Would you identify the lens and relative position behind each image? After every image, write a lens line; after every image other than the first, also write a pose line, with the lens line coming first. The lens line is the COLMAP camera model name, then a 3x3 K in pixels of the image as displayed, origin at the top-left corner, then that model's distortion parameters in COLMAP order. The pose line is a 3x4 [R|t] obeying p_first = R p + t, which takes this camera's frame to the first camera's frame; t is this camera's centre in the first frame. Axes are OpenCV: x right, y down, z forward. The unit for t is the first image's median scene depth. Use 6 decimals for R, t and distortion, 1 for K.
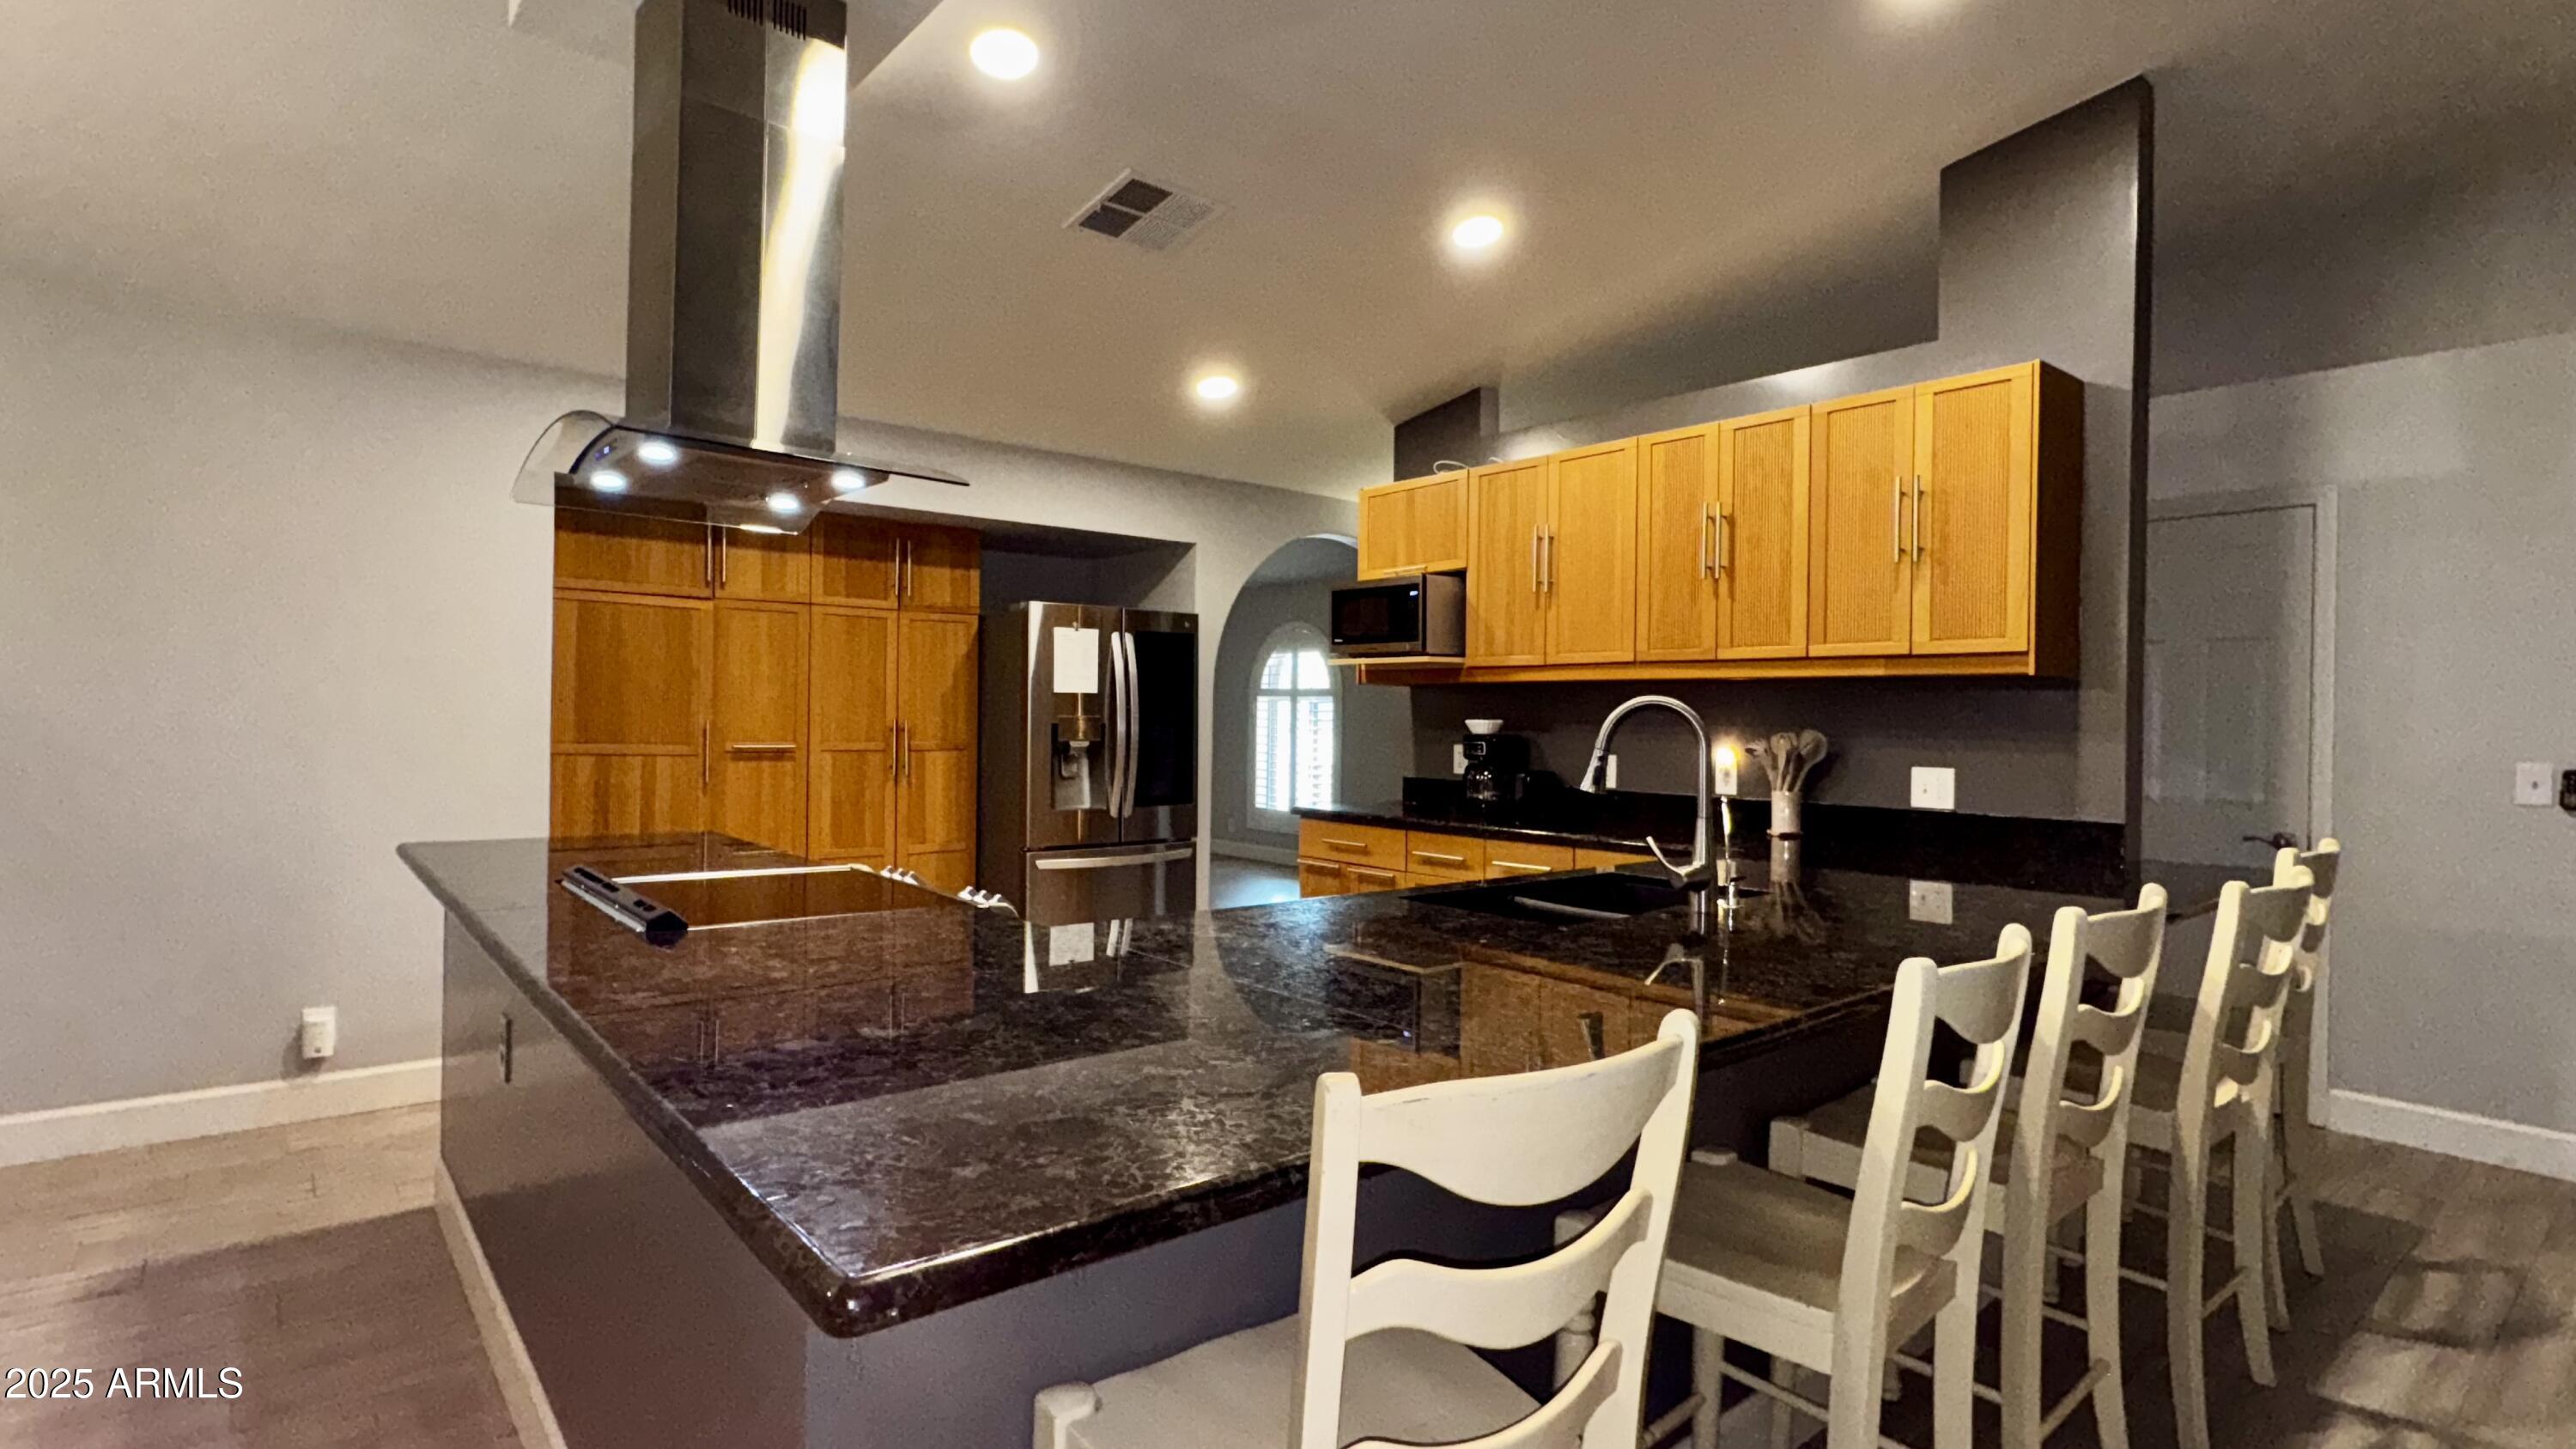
lens RADIAL K [[1236.4, 0, 1287.9], [0, 1236.4, 723.2], [0, 0, 1]] dist [-0.000690, -0.001444]
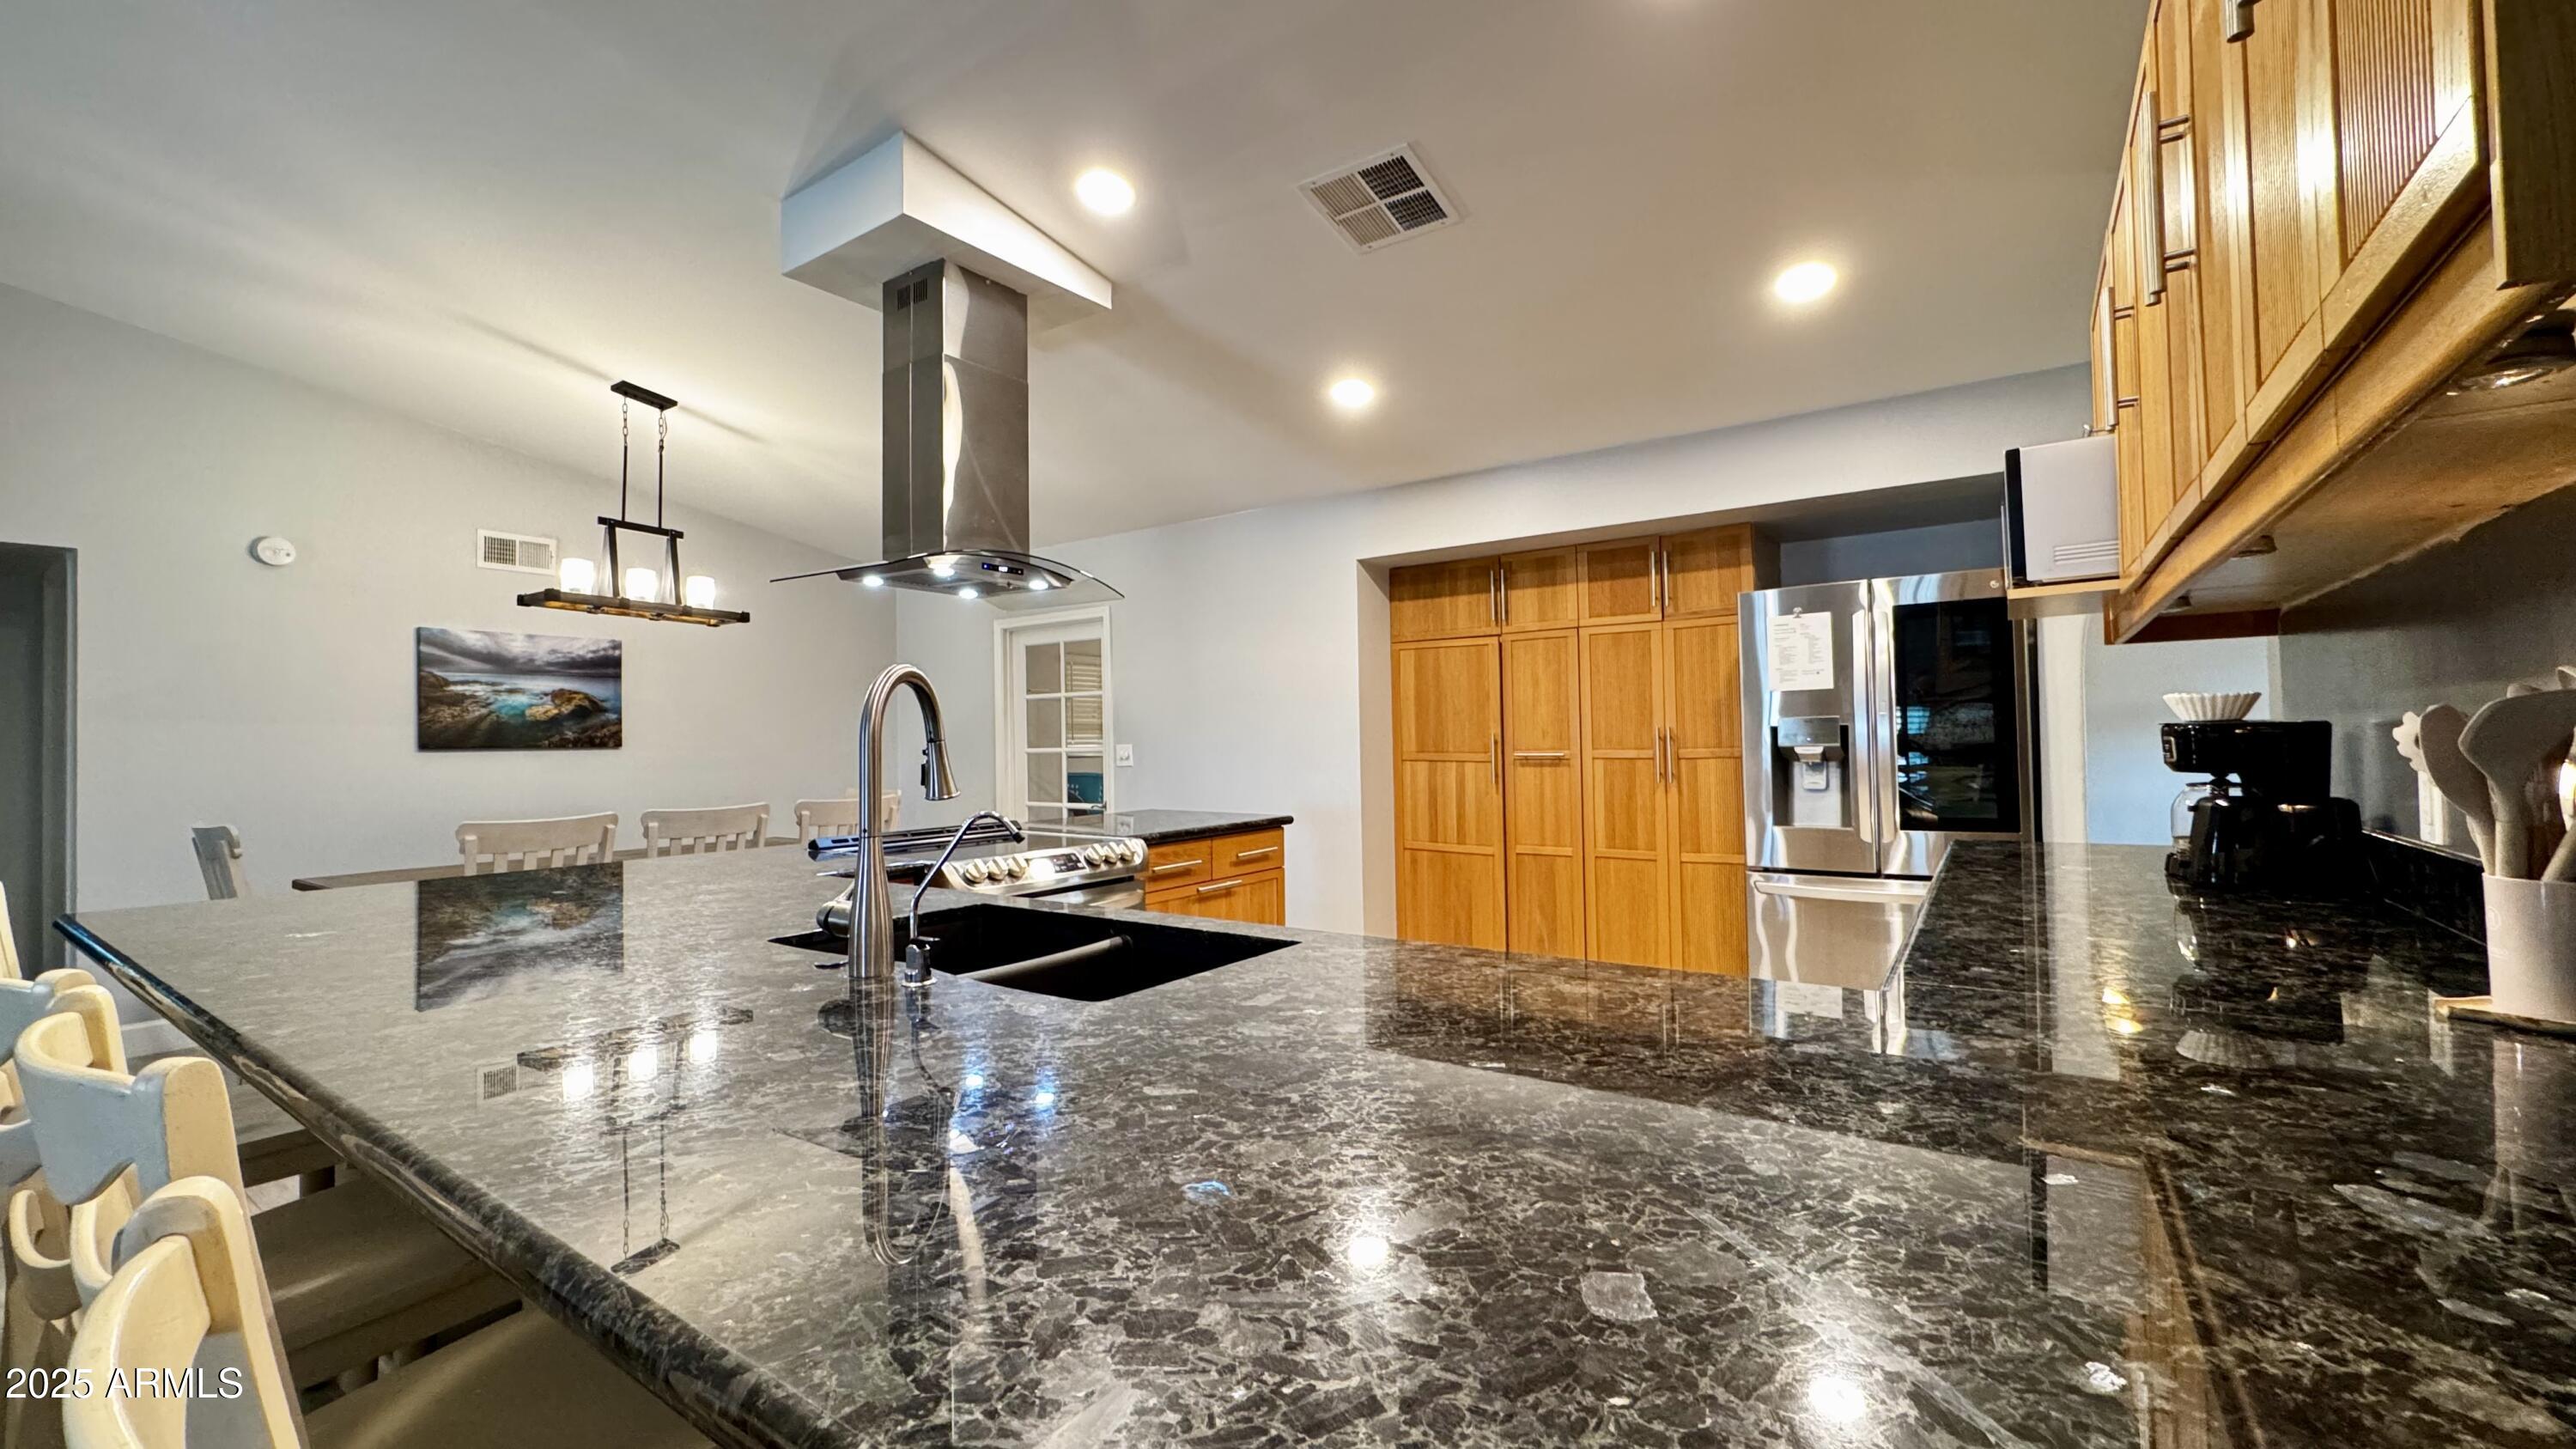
lens RADIAL K [[1022.6, 0, 1289.3], [0, 1022.6, 727.8], [0, 0, 1]] dist [-0.008715, -0.000141]
pose [[0.264964, -0.032329, -0.963716, 0.467808], [0.010440, 0.999475, -0.030658, 0.021747], [0.964202, -0.001938, 0.265163, 0.545958]]
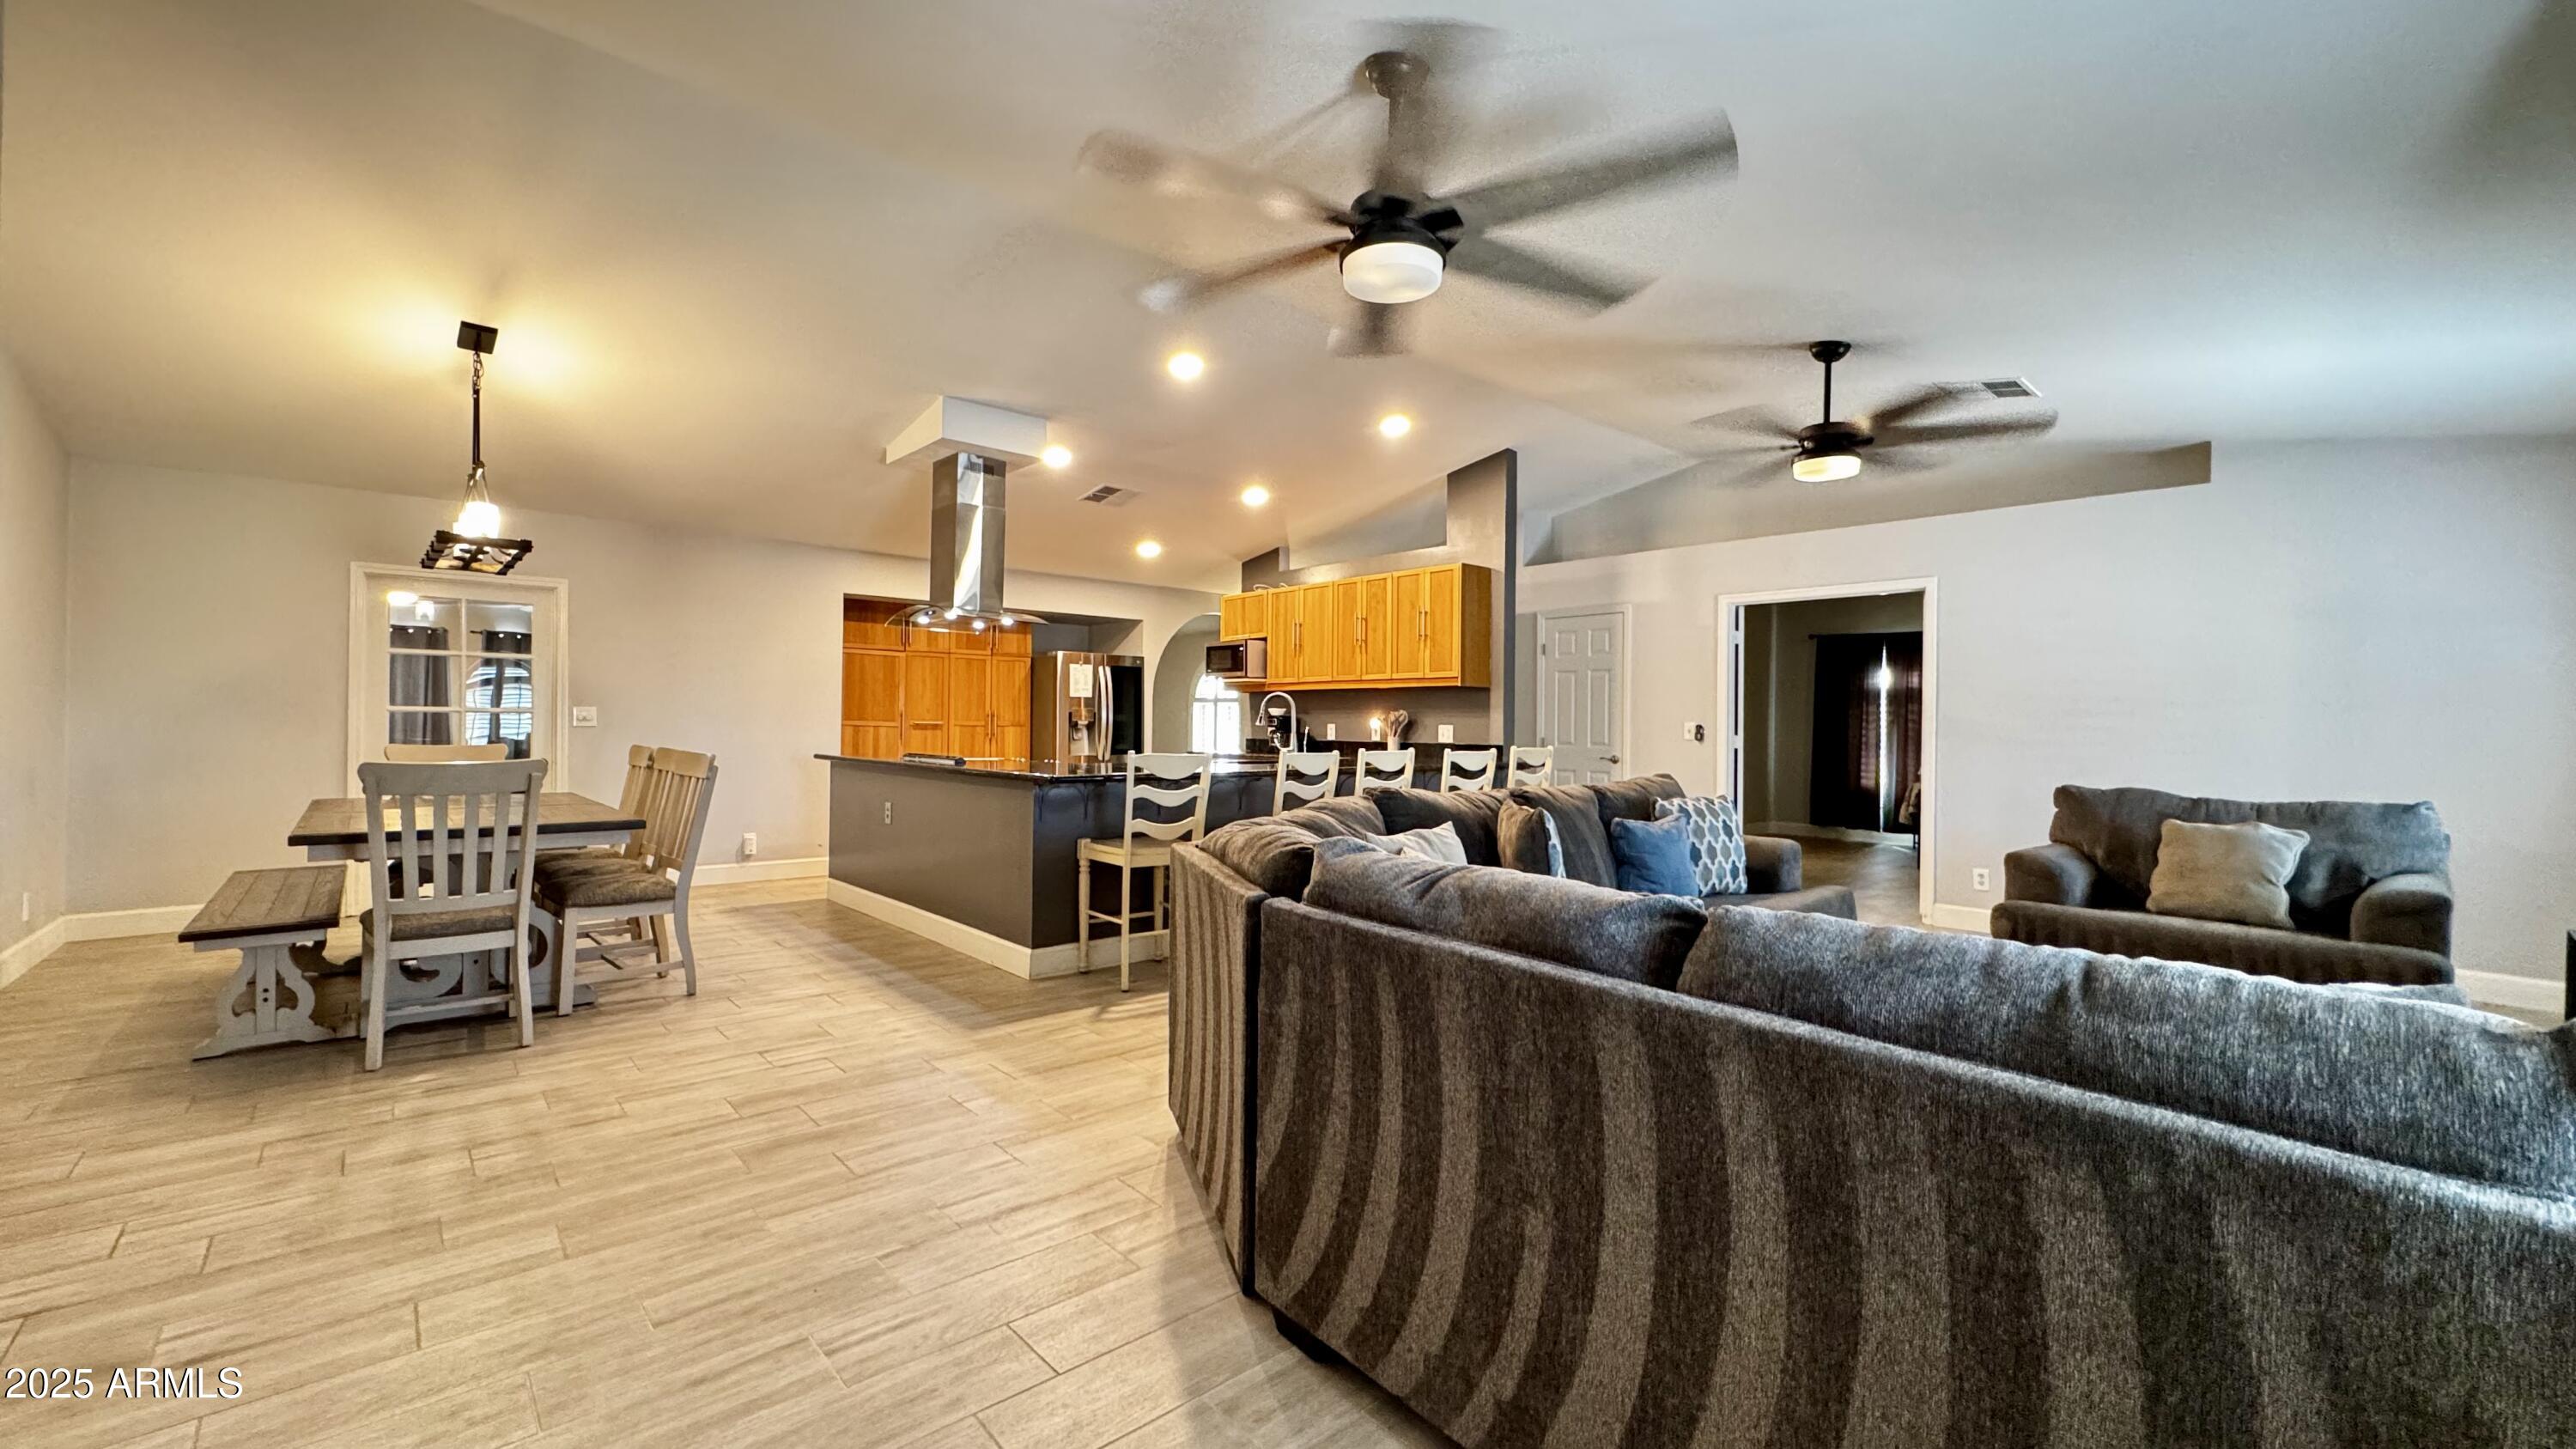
lens RADIAL K [[1022.6, 0, 1292.6], [0, 1022.6, 728.1], [0, 0, 1]] dist [-0.008715, -0.000141]
pose [[0.999152, -0.003584, 0.041011, 0.117042], [0.003734, 0.999987, -0.003574, 0.038162], [-0.040997, 0.003724, 0.999152, -0.760026]]
